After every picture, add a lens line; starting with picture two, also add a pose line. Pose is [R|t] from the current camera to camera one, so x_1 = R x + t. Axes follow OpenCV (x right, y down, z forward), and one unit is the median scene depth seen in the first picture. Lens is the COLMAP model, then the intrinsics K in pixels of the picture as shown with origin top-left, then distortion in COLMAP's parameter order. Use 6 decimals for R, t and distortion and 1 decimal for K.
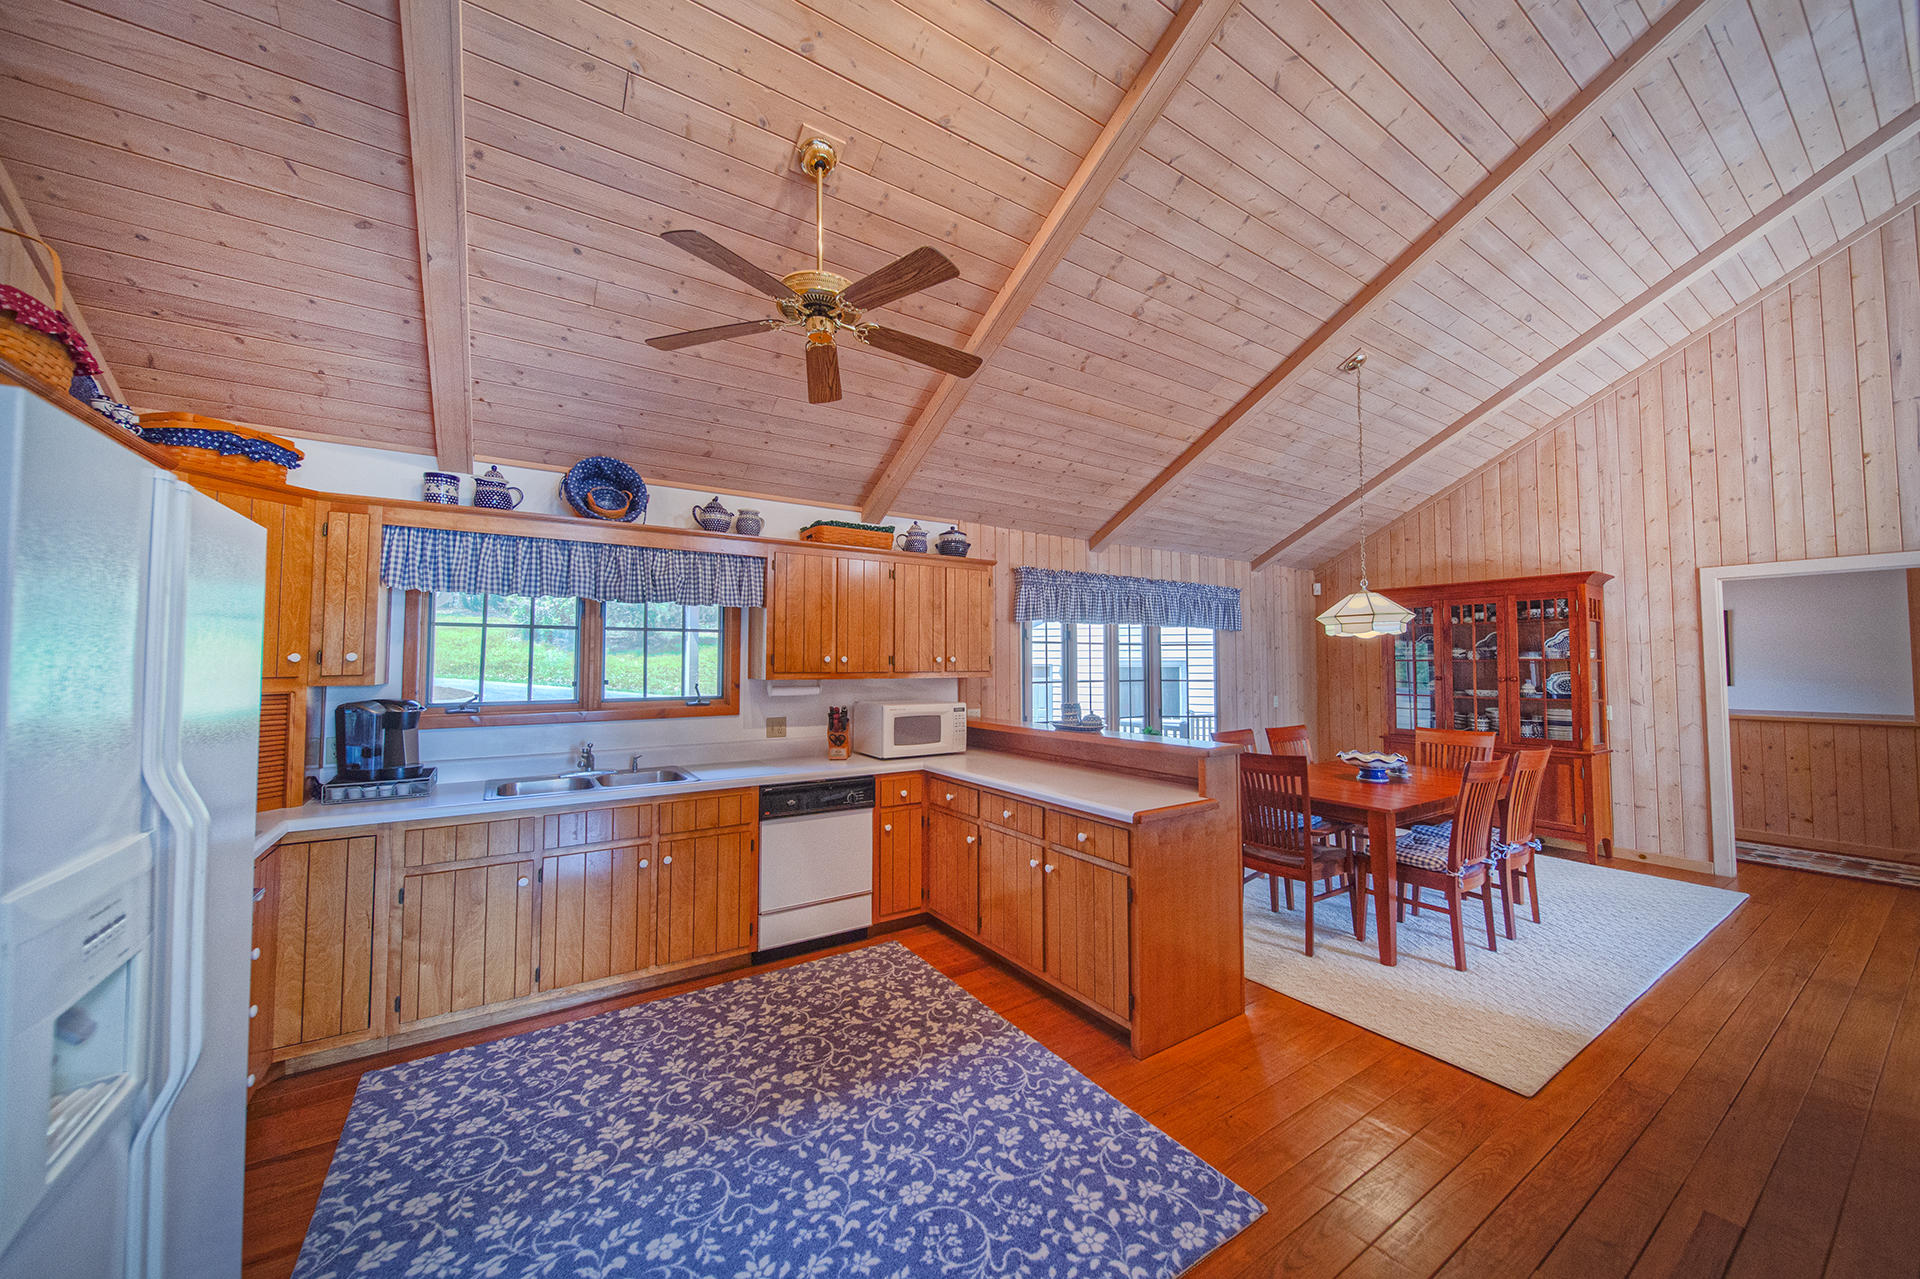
lens RADIAL K [[693.8, 0, 960.0], [0, 693.8, 639.5], [0, 0, 1]] dist [-0.002158, -0.000403]
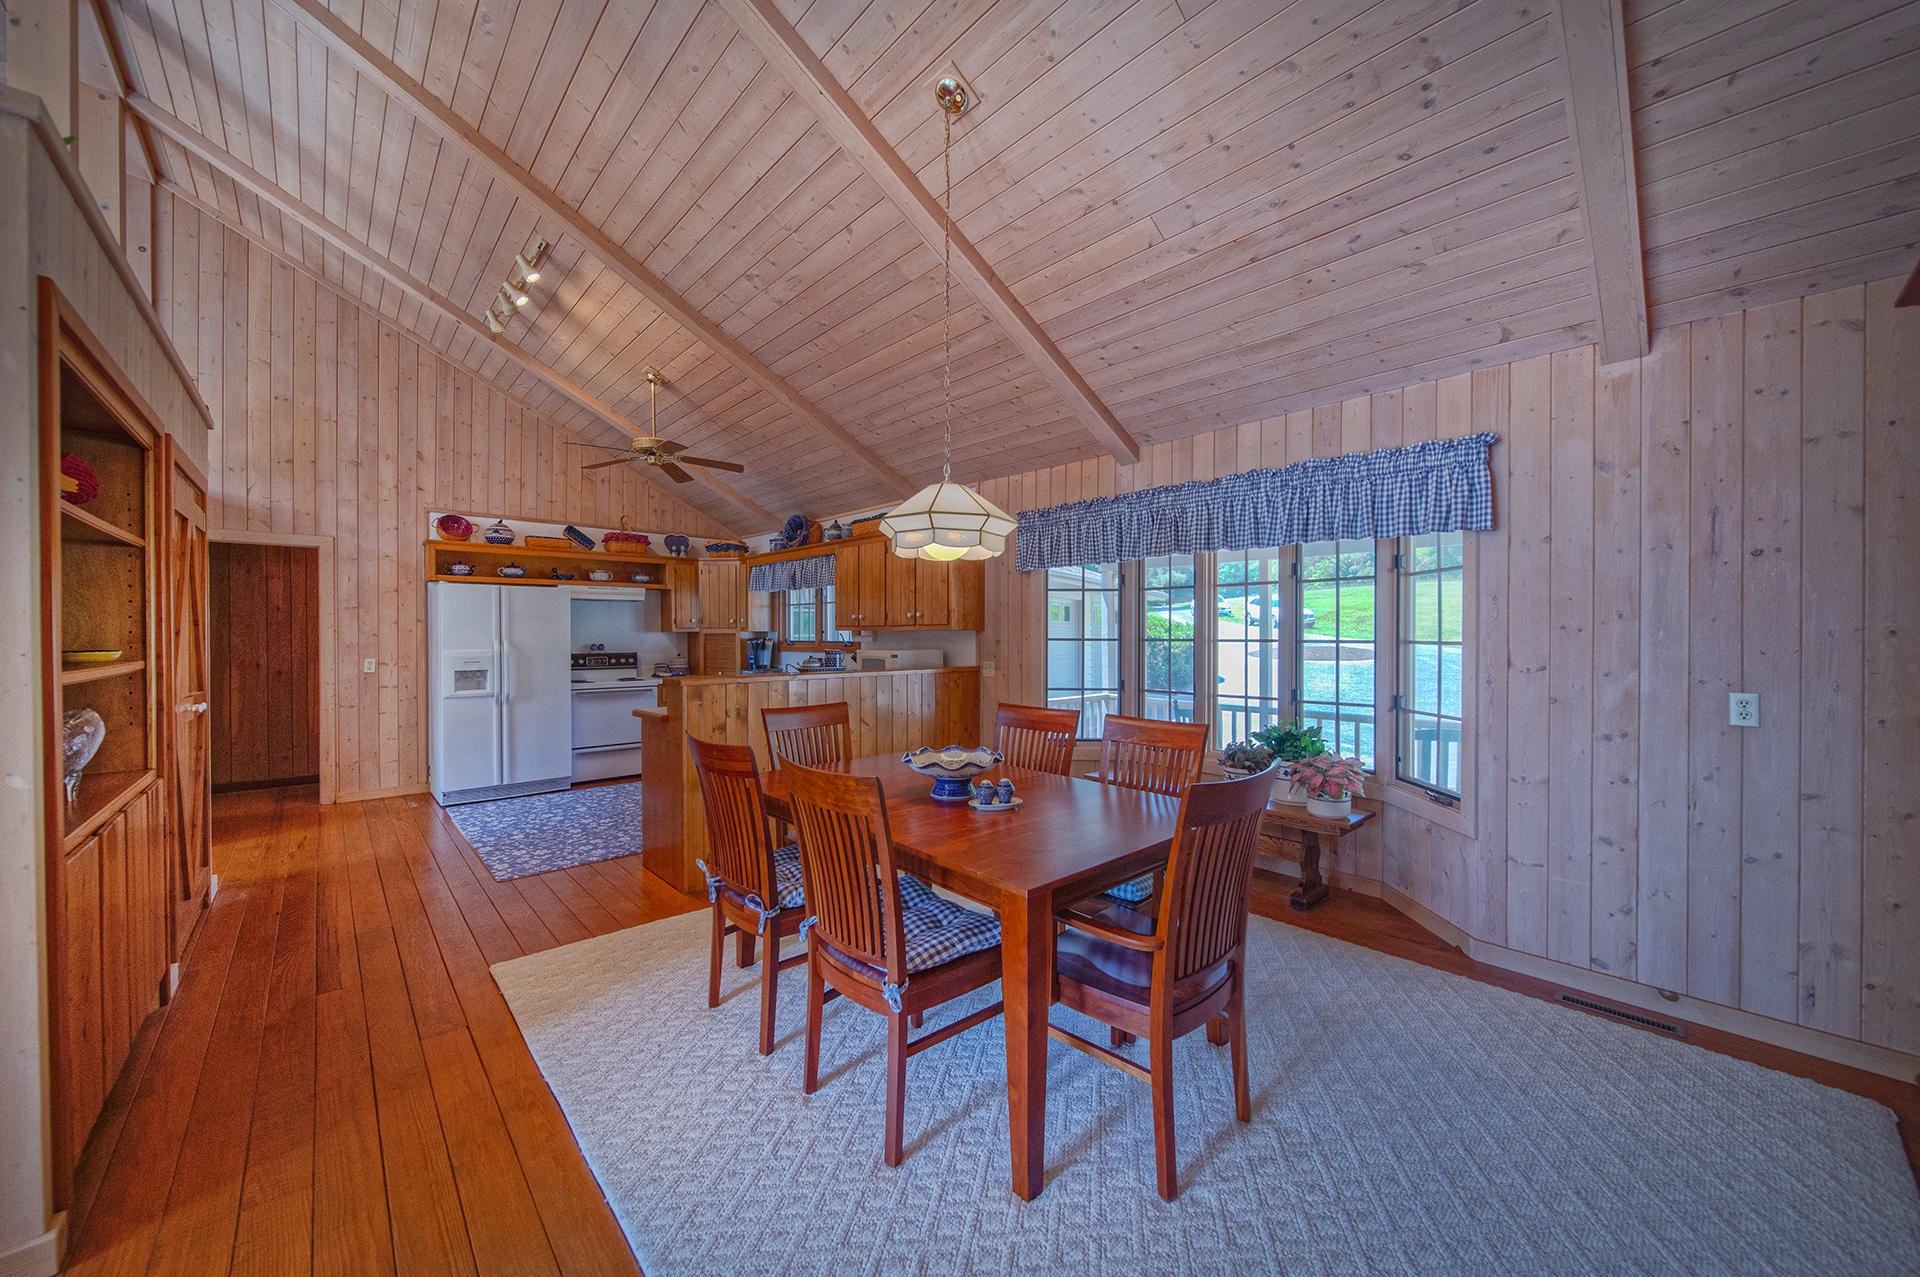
lens RADIAL K [[699.0, 0, 960.0], [0, 699.0, 638.5], [0, 0, 1]] dist [0.000558, 0.000035]
pose [[0.152879, 0.007785, -0.988214, 1.655858], [0.037725, 0.999194, 0.013707, 0.080067], [0.987525, -0.039376, 0.152462, 1.270242]]
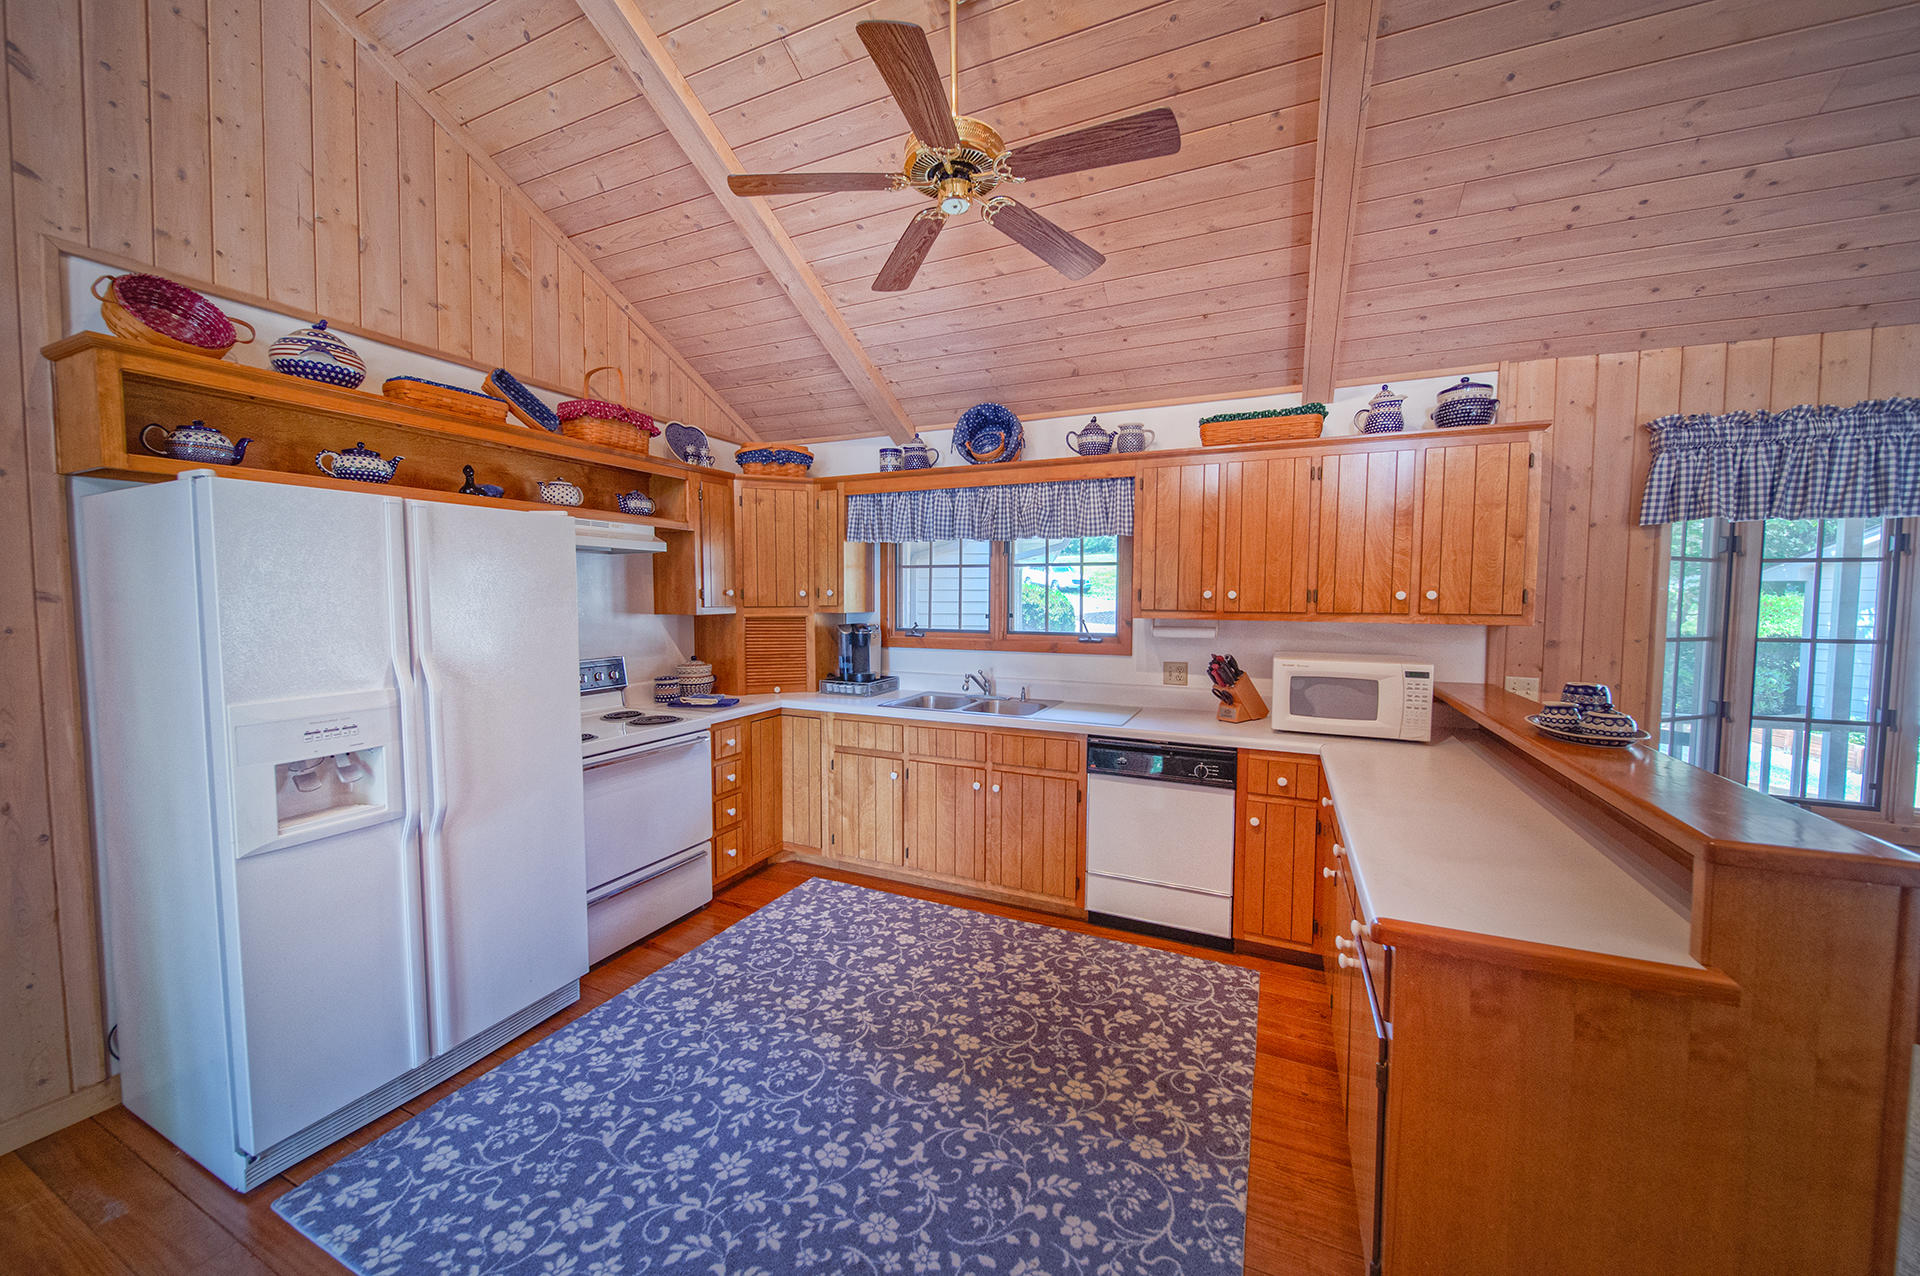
lens RADIAL K [[684.0, 0, 959.4], [0, 684.0, 635.3], [0, 0, 1]] dist [0.000405, -0.003929]
pose [[0.526714, 0.052023, -0.848449, 0.417811], [0.025725, 0.996693, 0.077083, 0.009301], [0.849653, -0.062427, 0.523633, 0.439751]]
